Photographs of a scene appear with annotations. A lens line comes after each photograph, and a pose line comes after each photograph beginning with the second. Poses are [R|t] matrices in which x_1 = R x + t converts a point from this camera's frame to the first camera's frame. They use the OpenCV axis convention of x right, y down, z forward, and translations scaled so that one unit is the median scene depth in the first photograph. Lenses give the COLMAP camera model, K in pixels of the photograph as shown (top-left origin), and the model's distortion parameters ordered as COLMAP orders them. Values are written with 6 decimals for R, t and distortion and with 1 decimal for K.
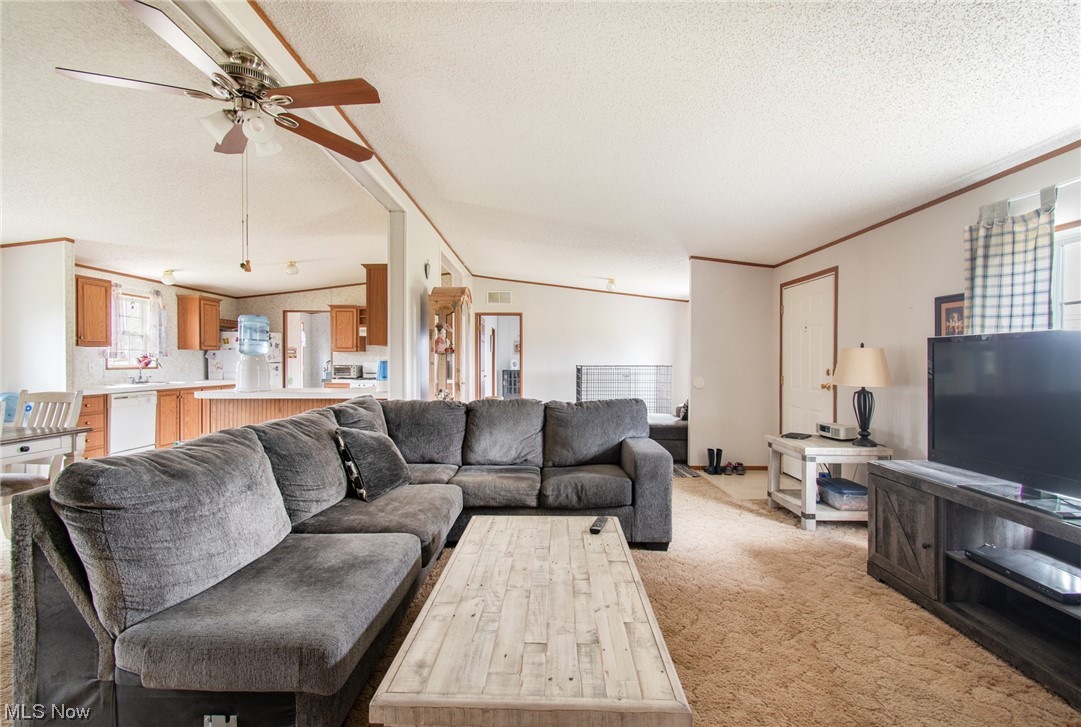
lens RADIAL K [[492.1, 0, 544.6], [0, 492.1, 364.0], [0, 0, 1]] dist [0.001594, -0.000148]
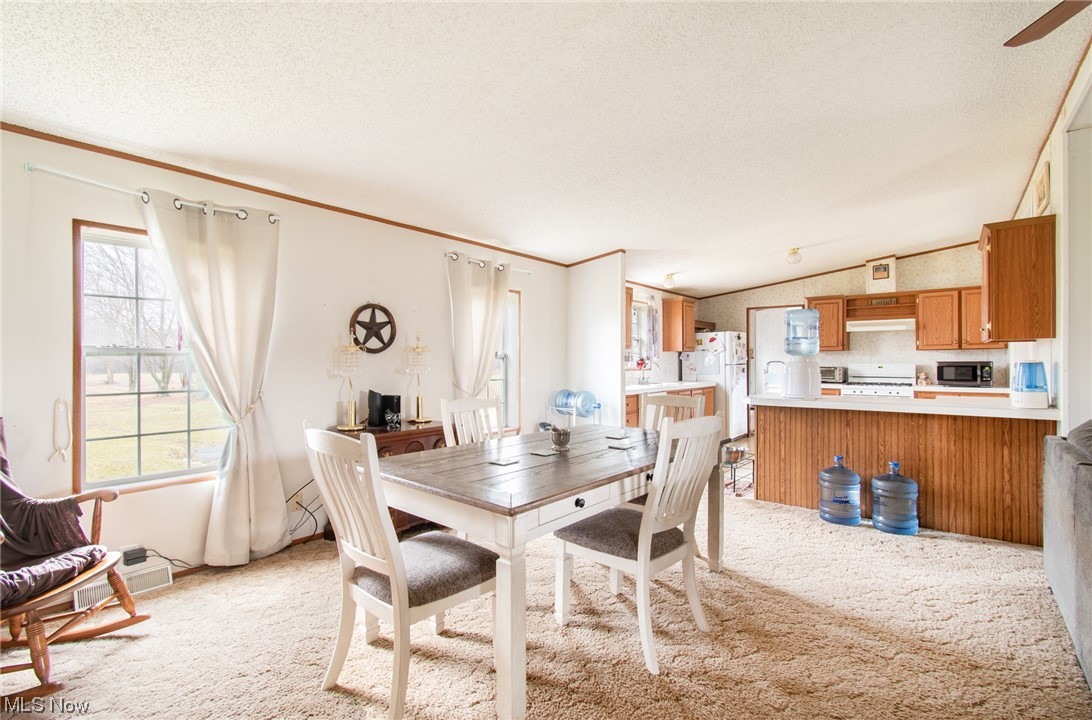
lens RADIAL K [[494.9, 0, 542.7], [0, 494.9, 360.6], [0, 0, 1]] dist [0.003363, 0.000053]
pose [[0.773353, -0.004623, -0.633959, -0.272327], [0.000258, 0.999976, -0.006976, -0.002870], [0.633975, 0.005231, 0.773336, 0.035541]]
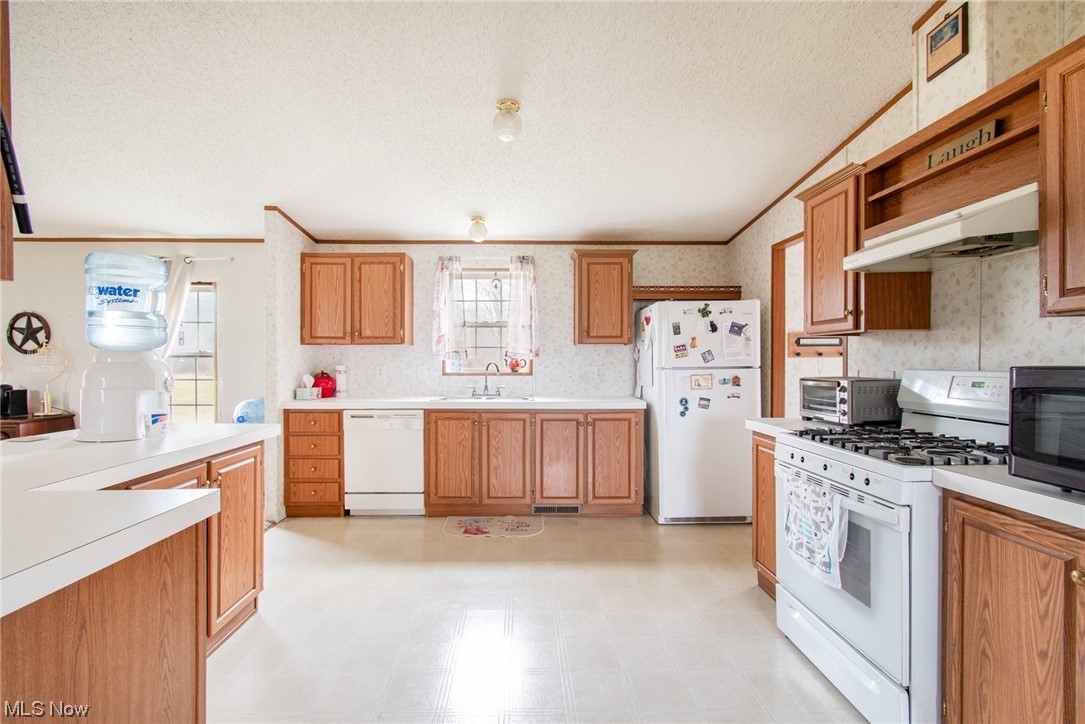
lens RADIAL K [[491.7, 0, 524.6], [0, 491.7, 363.8], [0, 0, 1]] dist [0.003363, 0.000053]
pose [[0.011633, 0.002996, -0.999928, -0.120705], [-0.005785, 0.999979, 0.002929, -0.007142], [0.999916, 0.005750, 0.011650, 0.907724]]
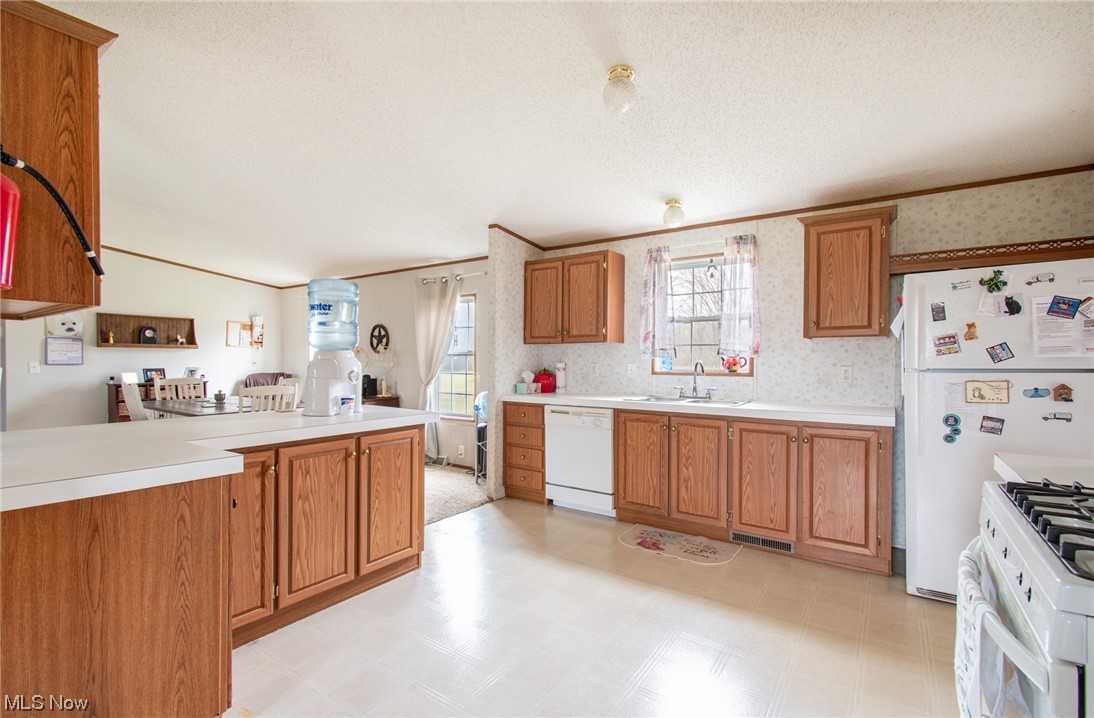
lens RADIAL K [[495.8, 0, 545.1], [0, 495.8, 361.3], [0, 0, 1]] dist [0.003363, 0.000053]
pose [[-0.569864, -0.001476, -0.821738, -0.183116], [-0.009344, 0.999945, 0.004684, -0.007370], [0.821686, 0.010348, -0.569847, 1.039361]]
